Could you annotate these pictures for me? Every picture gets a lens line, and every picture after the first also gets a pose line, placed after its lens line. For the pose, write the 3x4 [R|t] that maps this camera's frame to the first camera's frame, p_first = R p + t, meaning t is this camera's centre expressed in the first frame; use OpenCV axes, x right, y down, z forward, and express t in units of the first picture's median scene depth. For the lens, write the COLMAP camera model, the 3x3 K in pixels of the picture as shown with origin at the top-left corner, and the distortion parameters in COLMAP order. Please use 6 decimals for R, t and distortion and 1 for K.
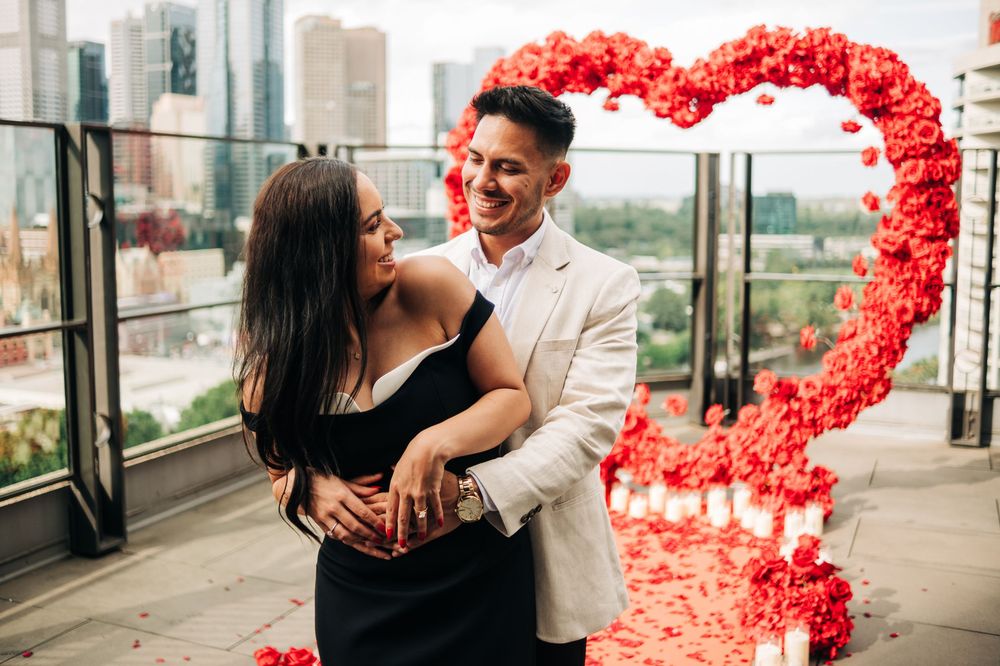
lens RADIAL K [[1034.6, 0, 497.2], [0, 1034.6, 338.2], [0, 0, 1]] dist [-0.008944, 0.000000]
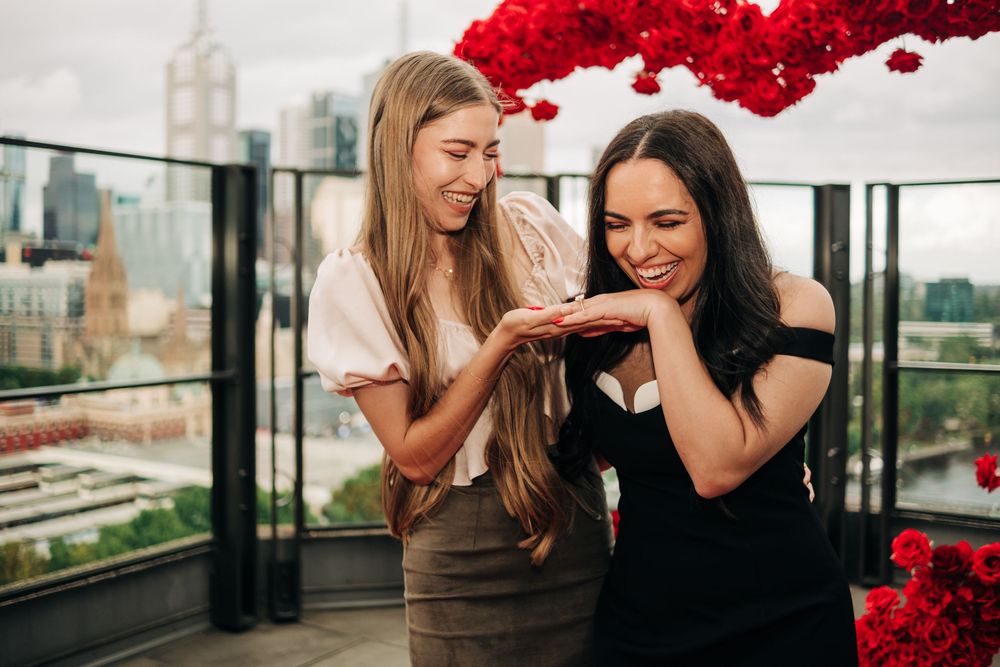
lens RADIAL K [[1034.6, 0, 499.5], [0, 1034.6, 323.9], [0, 0, 1]] dist [-0.008944, 0.000000]
pose [[0.988683, 0.013884, -0.149375, 0.116180], [-0.027820, 0.995406, -0.091614, -0.022715], [0.147416, 0.094733, 0.984527, 0.386282]]
